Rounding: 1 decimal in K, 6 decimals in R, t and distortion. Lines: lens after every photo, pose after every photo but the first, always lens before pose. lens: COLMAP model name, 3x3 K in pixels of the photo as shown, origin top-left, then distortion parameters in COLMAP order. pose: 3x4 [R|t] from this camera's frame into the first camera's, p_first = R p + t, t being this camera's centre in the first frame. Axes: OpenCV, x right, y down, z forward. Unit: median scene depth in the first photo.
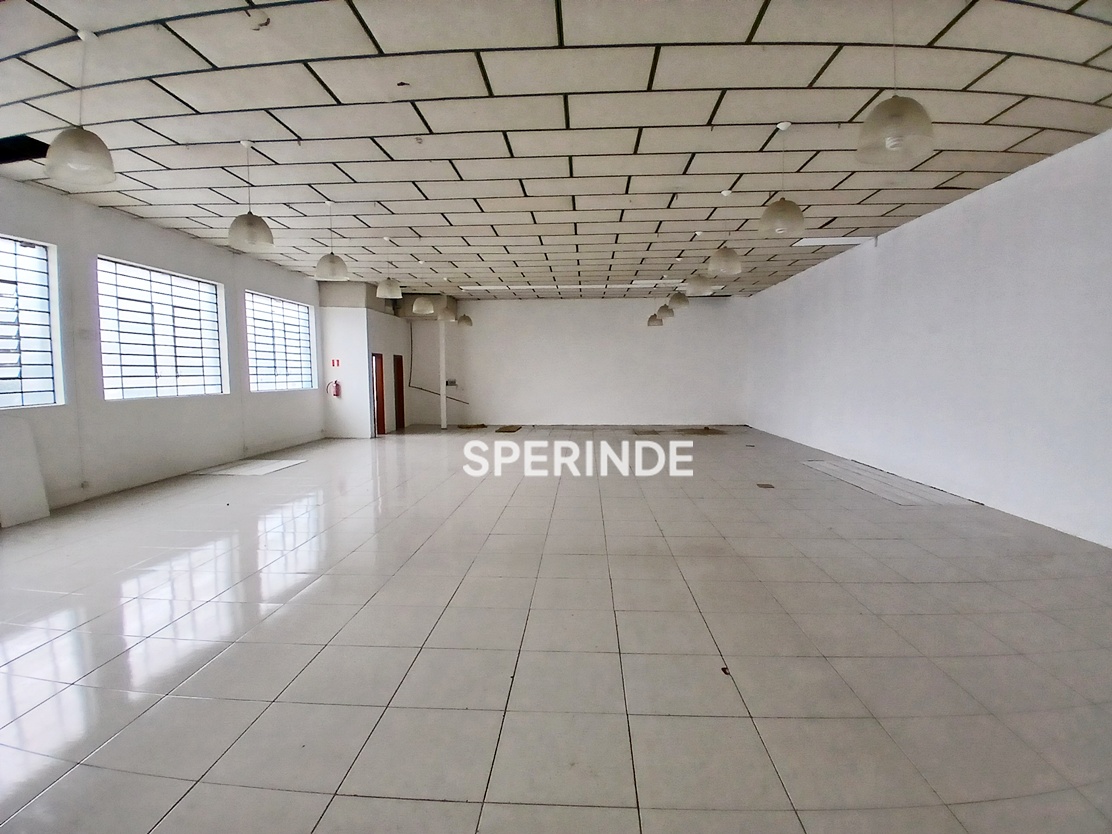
lens RADIAL K [[552.8, 0, 555.4], [0, 552.8, 419.8], [0, 0, 1]] dist [0.007317, -0.020955]
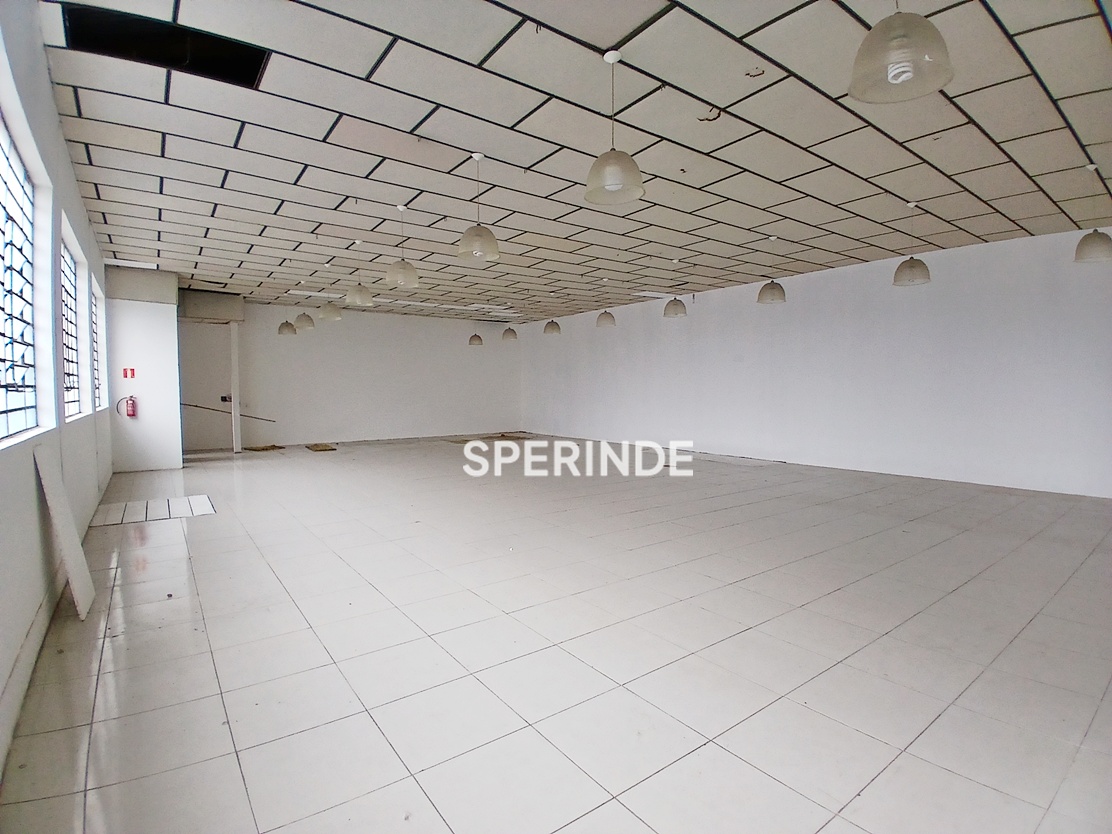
lens RADIAL K [[552.8, 0, 548.5], [0, 552.8, 421.4], [0, 0, 1]] dist [0.007317, -0.020955]
pose [[0.773893, -0.038571, 0.632140, -0.431836], [0.054271, 0.998511, -0.005515, -0.001363], [-0.630986, 0.038575, 0.774834, 0.053938]]
